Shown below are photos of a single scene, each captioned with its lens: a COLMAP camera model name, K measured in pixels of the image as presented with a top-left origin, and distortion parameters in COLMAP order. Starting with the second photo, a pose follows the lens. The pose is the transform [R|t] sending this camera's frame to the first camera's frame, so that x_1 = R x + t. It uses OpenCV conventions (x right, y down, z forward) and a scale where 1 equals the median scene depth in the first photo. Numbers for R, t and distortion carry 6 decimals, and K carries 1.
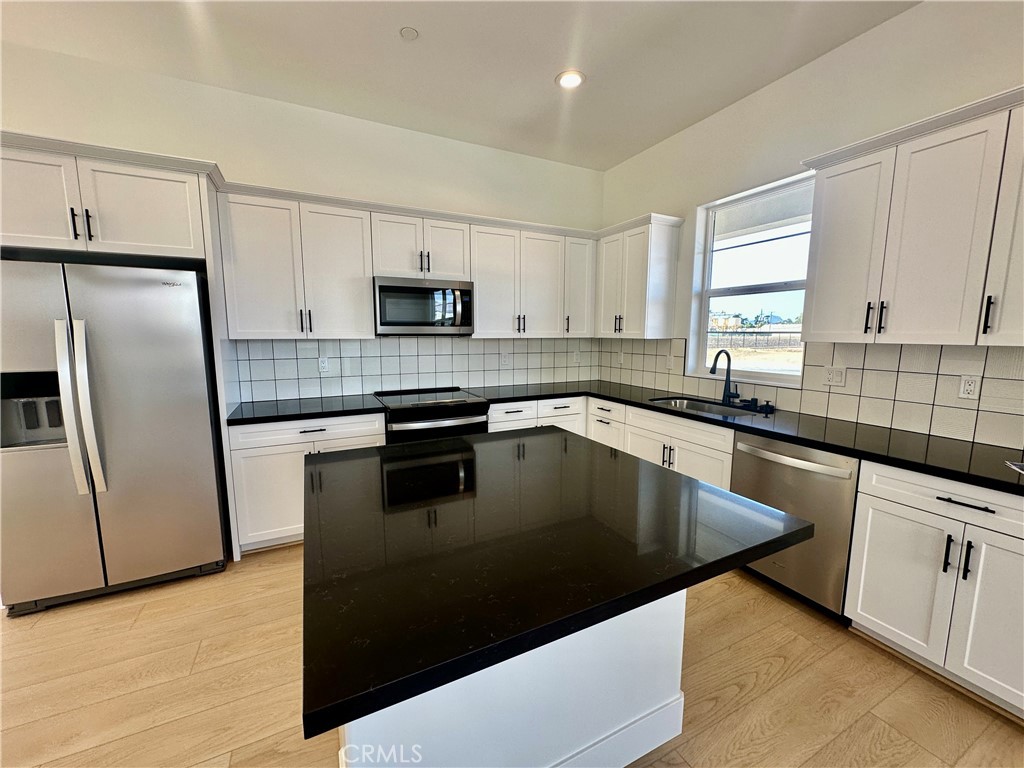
lens RADIAL K [[410.3, 0, 512.0], [0, 410.3, 384.0], [0, 0, 1]] dist [0.001082, 0.000650]
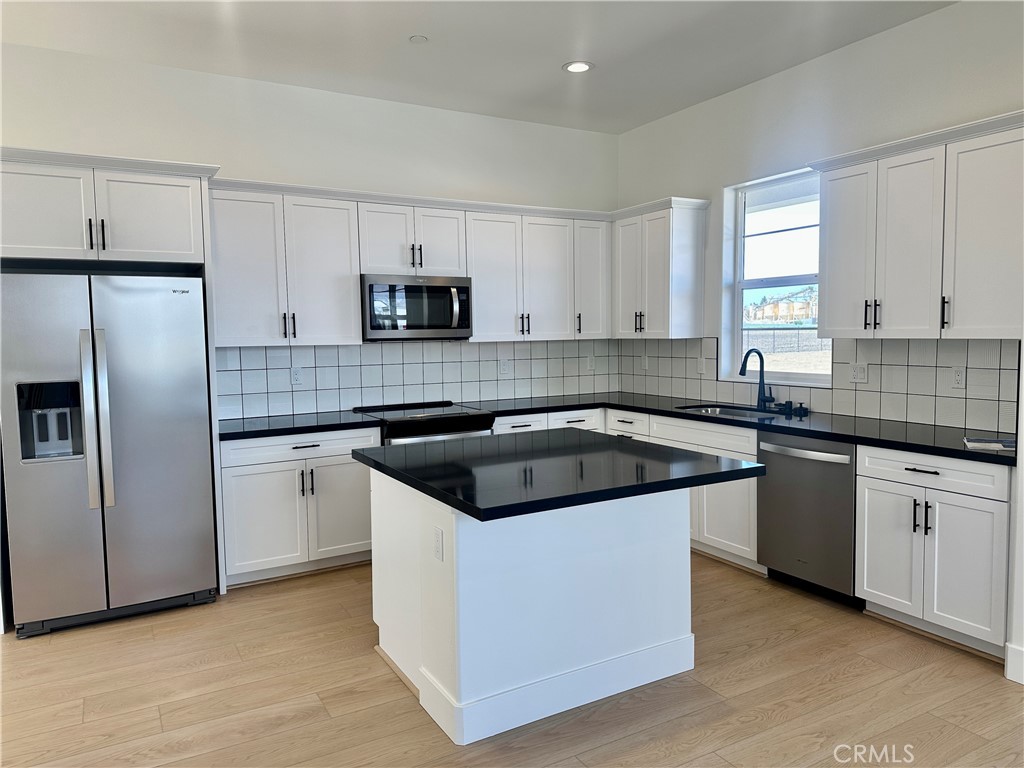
lens RADIAL K [[709.0, 0, 512.0], [0, 709.0, 384.0], [0, 0, 1]] dist [0.043975, -0.003588]
pose [[0.998433, -0.021908, 0.051489, -0.095277], [0.024574, 0.998359, -0.051719, 0.059361], [-0.050271, 0.052903, 0.997333, -0.516131]]
